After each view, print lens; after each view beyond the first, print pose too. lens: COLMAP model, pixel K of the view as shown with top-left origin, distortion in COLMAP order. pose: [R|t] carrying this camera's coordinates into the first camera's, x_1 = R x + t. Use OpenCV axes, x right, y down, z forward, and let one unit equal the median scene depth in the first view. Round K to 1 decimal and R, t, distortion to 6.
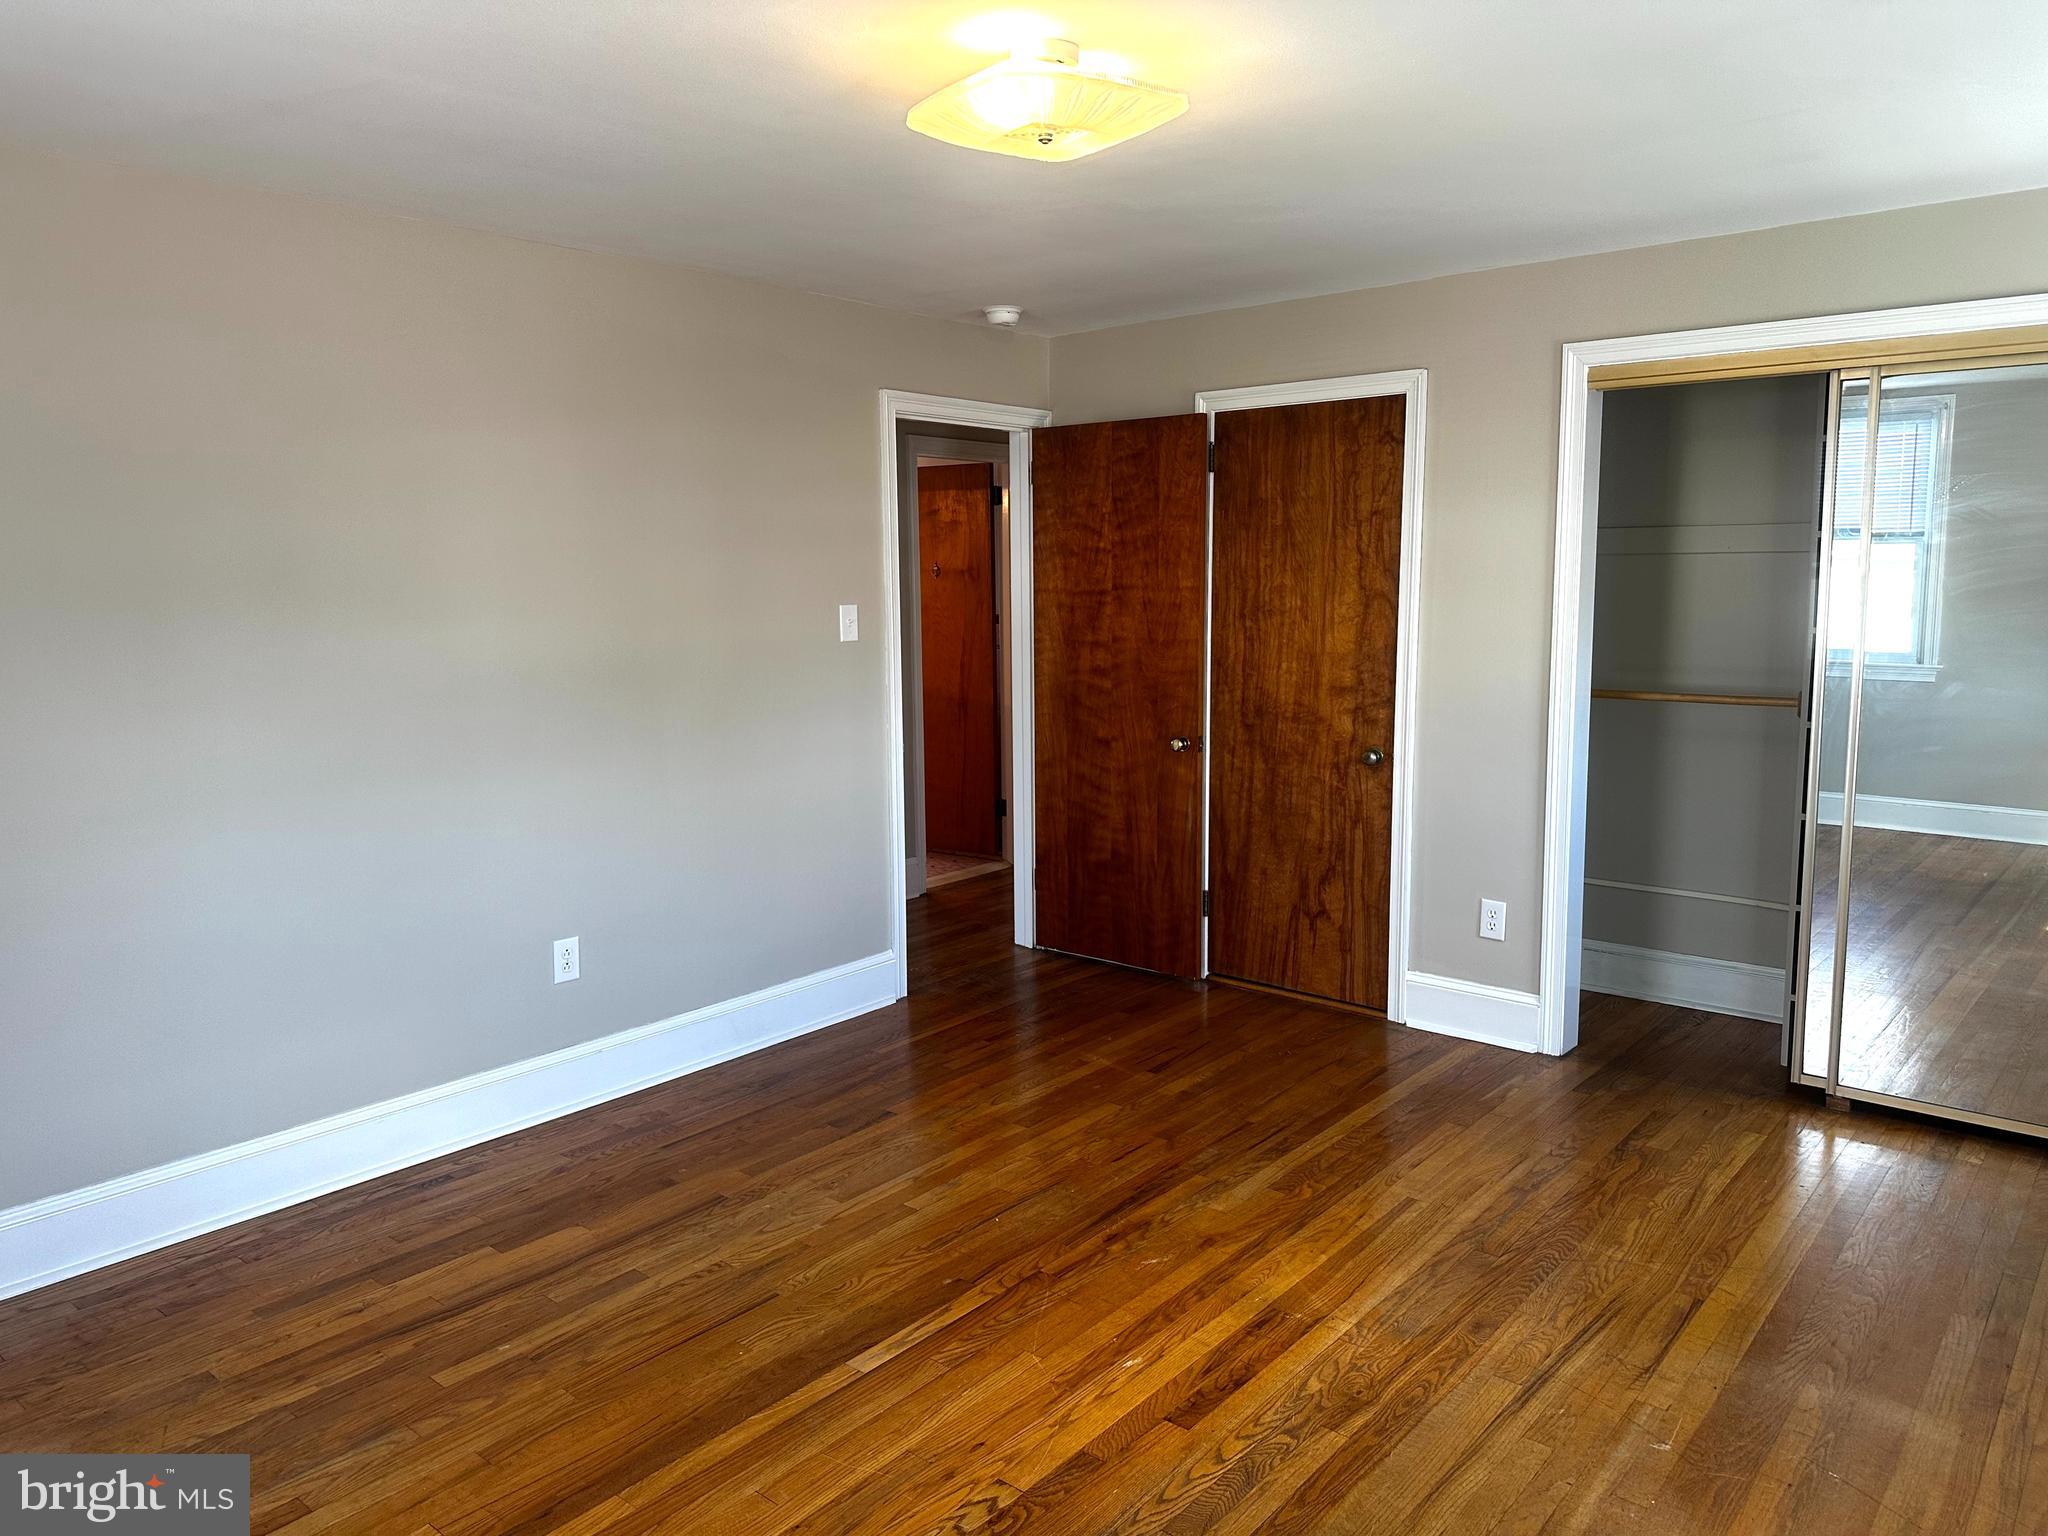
lens RADIAL K [[1427.2, 0, 1018.6], [0, 1427.2, 776.5], [0, 0, 1]] dist [0.108510, -0.146903]
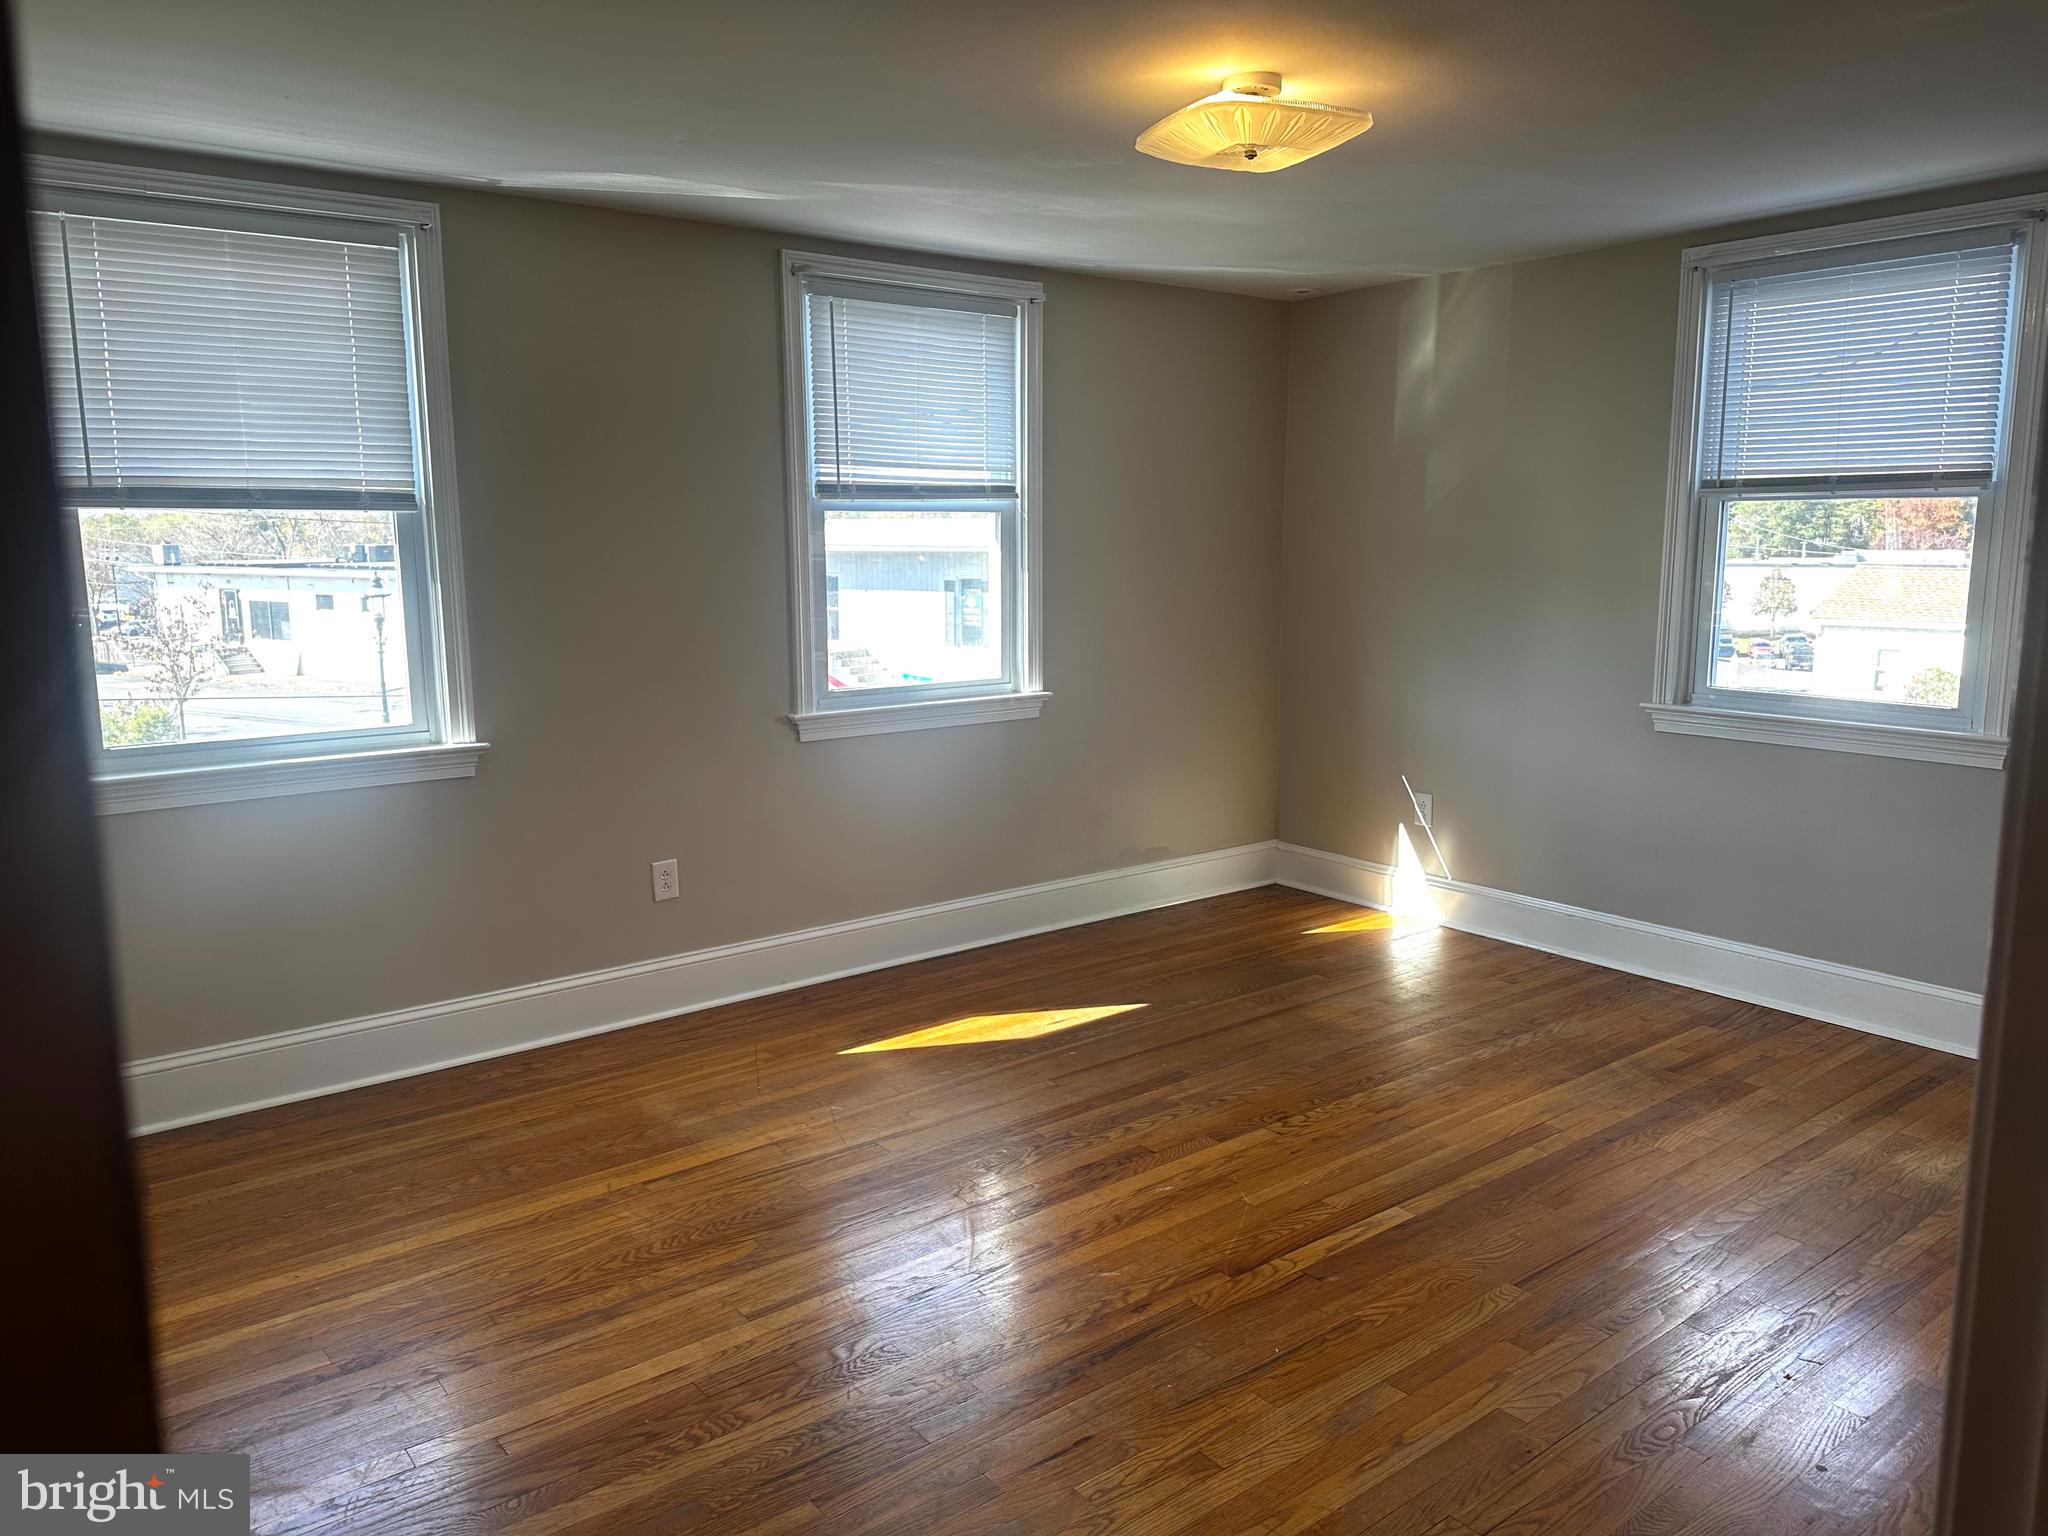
lens RADIAL K [[1427.2, 0, 1018.6], [0, 1427.2, 776.5], [0, 0, 1]] dist [0.108510, -0.146903]
pose [[-0.978473, -0.020240, 0.205381, -0.039666], [0.046132, 0.948546, 0.313259, -0.290322], [-0.201154, 0.315990, -0.927193, 1.979811]]
